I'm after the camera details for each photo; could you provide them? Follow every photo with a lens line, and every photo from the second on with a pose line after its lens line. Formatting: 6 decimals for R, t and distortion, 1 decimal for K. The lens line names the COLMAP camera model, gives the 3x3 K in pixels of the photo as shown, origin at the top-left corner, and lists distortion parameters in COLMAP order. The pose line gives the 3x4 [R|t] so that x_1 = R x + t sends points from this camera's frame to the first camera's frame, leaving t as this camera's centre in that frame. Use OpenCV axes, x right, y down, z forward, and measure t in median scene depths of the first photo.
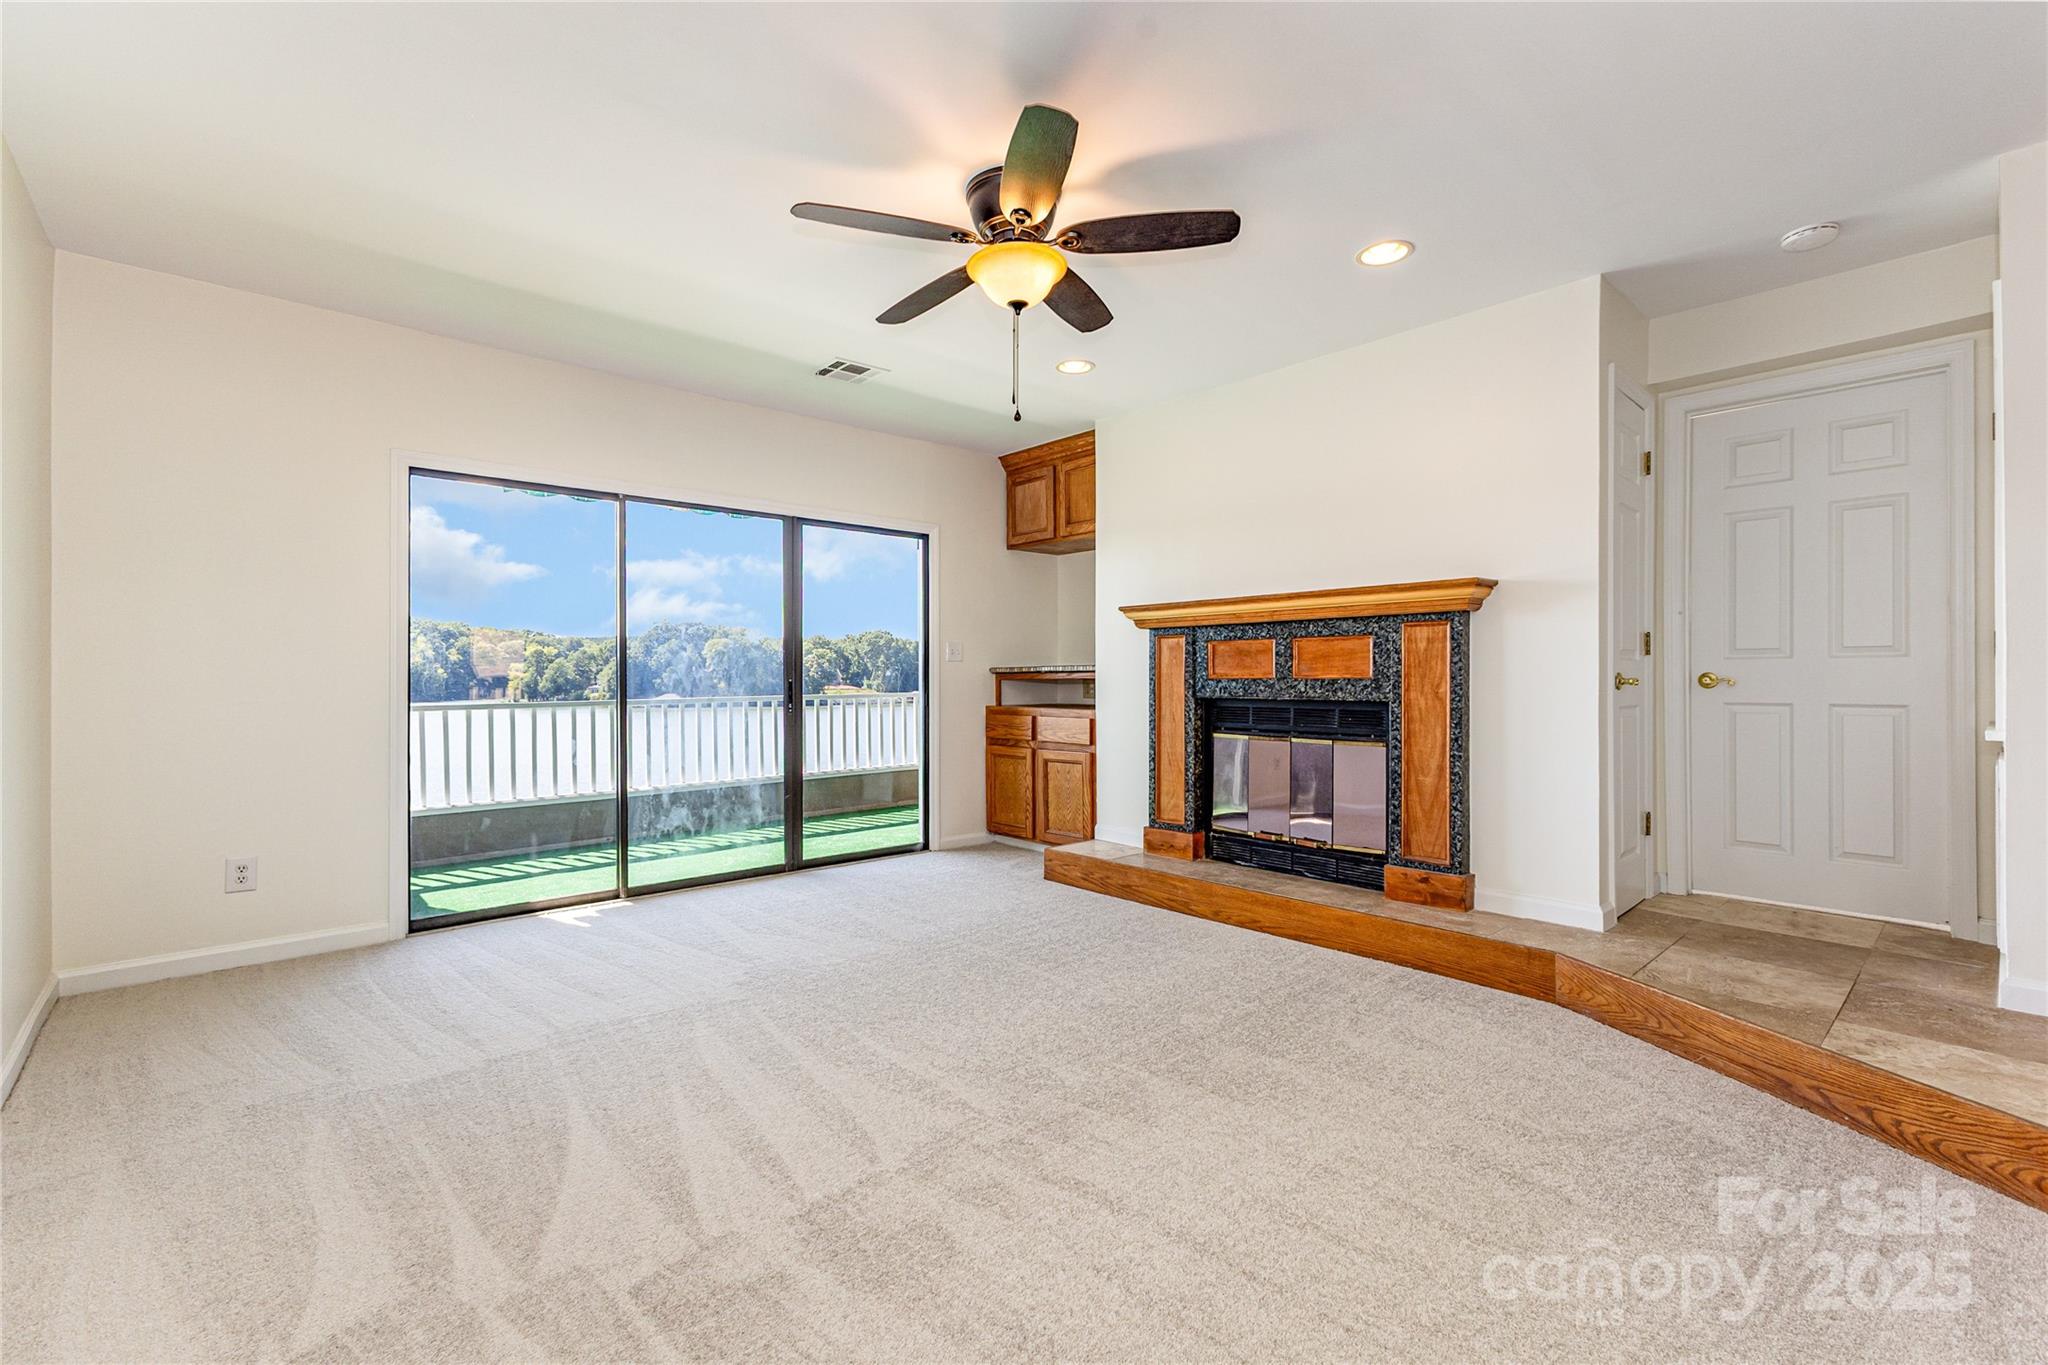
lens RADIAL K [[892.0, 0, 1024.0], [0, 892.0, 682.5], [0, 0, 1]] dist [0.025068, -0.006488]
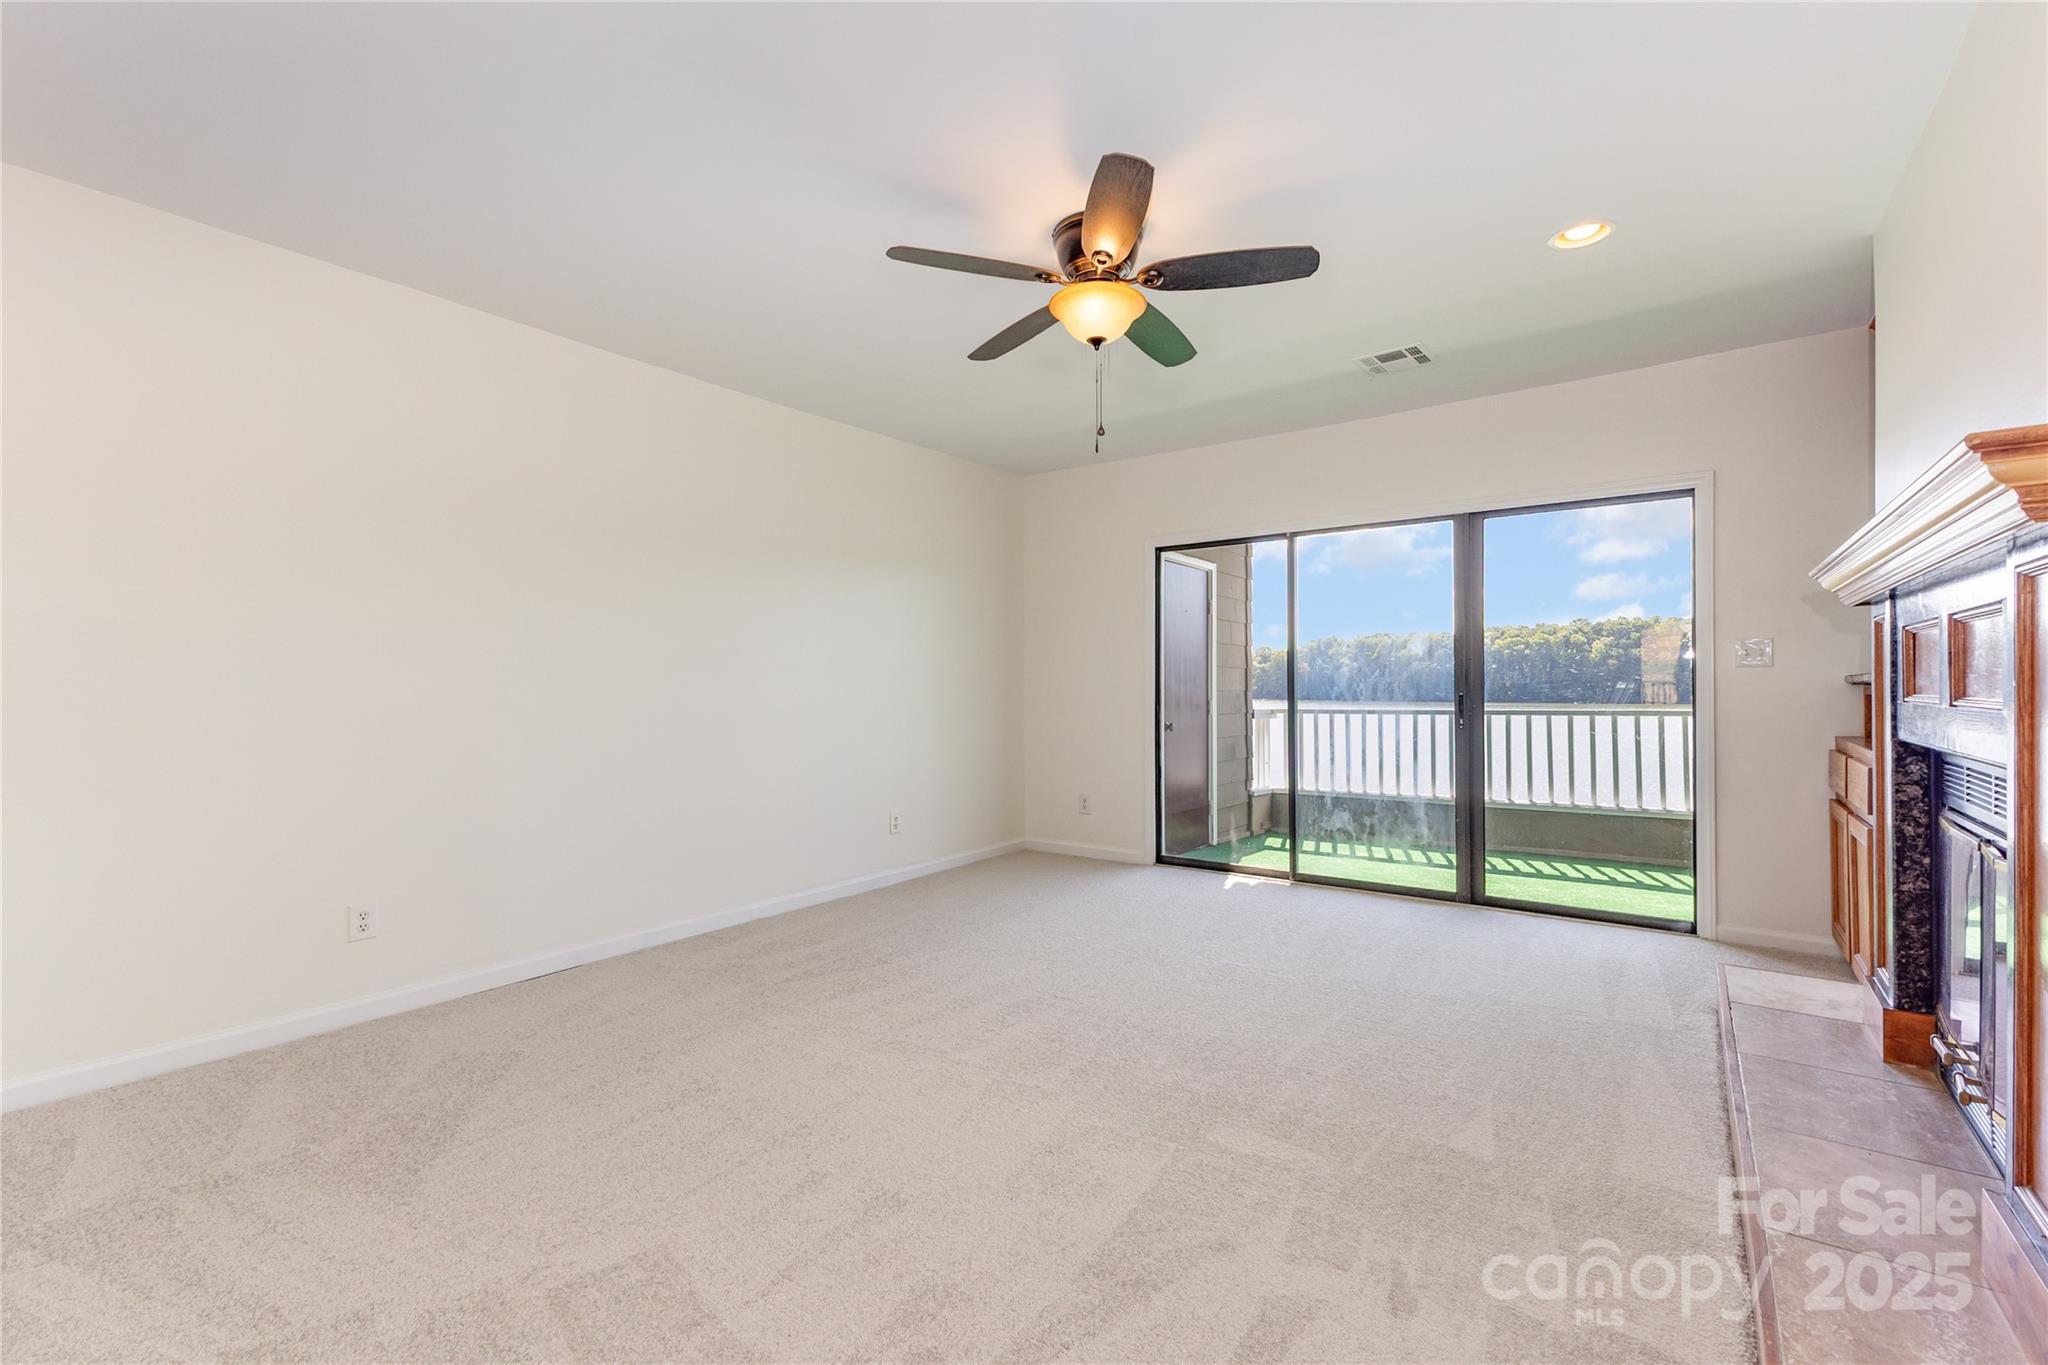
lens RADIAL K [[892.0, 0, 1024.0], [0, 892.0, 682.5], [0, 0, 1]] dist [0.025068, -0.006488]
pose [[0.199051, 0.000461, -0.979989, 0.565532], [0.005055, 0.999986, 0.001497, -0.016852], [0.979976, -0.005252, 0.199046, 0.403241]]
